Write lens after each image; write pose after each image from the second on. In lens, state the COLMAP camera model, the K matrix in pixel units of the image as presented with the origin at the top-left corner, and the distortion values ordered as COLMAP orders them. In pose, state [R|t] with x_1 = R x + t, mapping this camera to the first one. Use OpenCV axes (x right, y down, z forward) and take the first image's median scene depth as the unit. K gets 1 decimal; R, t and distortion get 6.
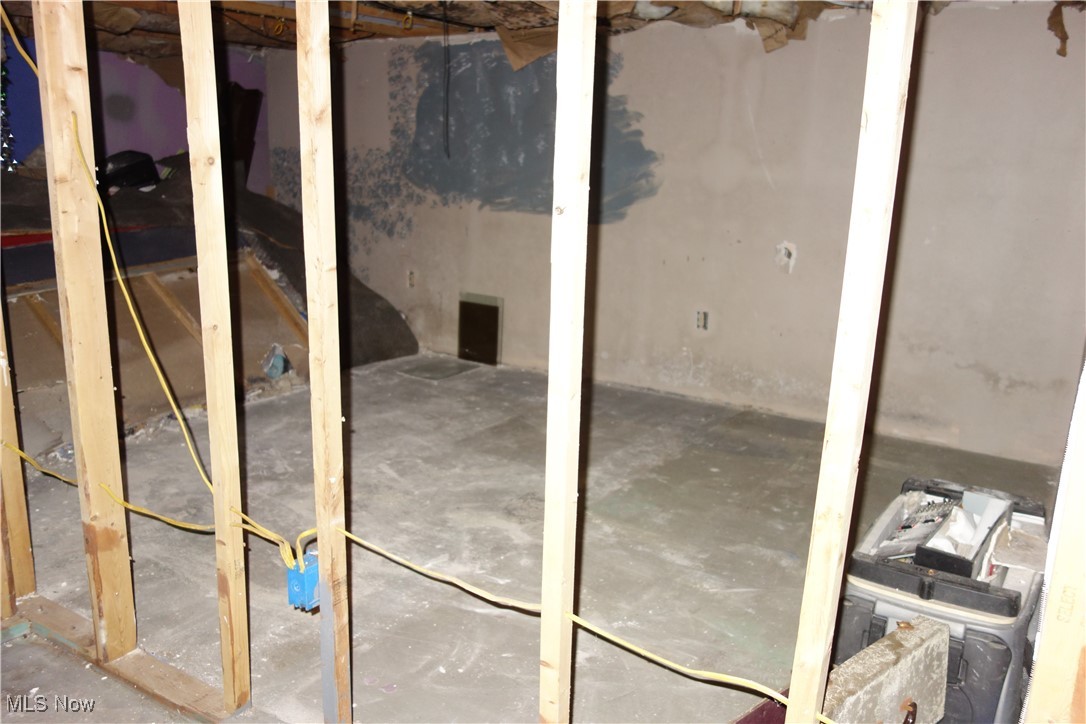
lens RADIAL K [[857.6, 0, 543.6], [0, 857.6, 363.7], [0, 0, 1]] dist [0.015236, -0.000239]
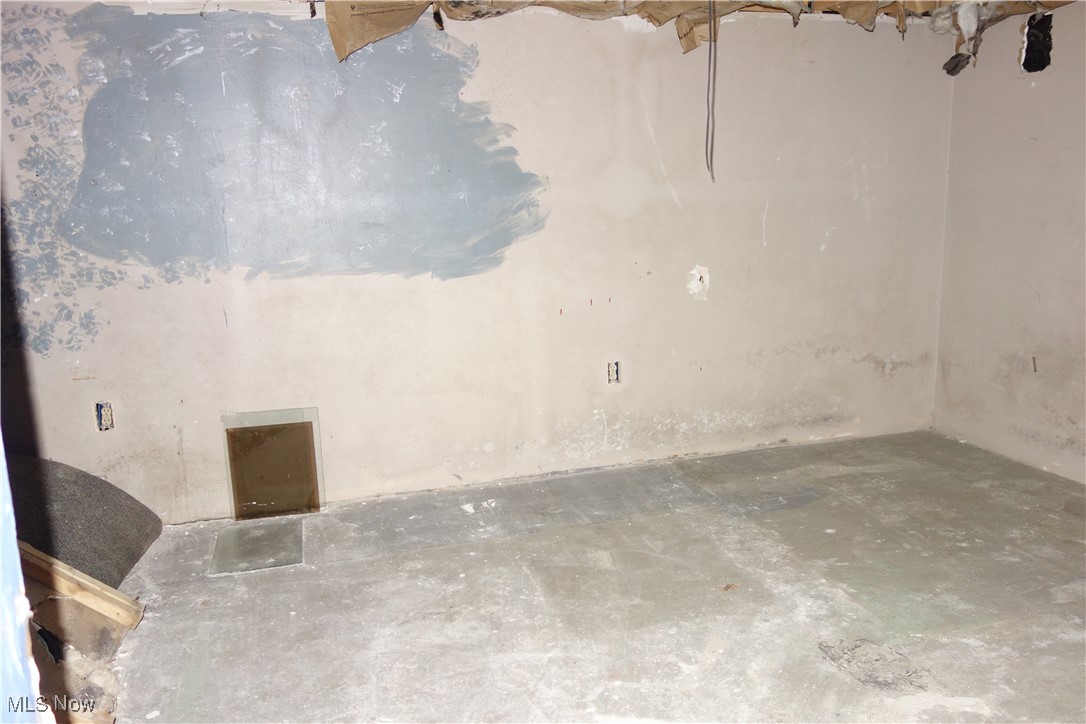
lens RADIAL K [[857.6, 0, 542.6], [0, 857.6, 357.1], [0, 0, 1]] dist [0.015236, -0.000239]
pose [[0.654264, -0.193297, 0.731146, -0.438823], [0.226917, 0.972414, 0.054026, -0.118908], [-0.721420, 0.130563, 0.680078, 0.459382]]
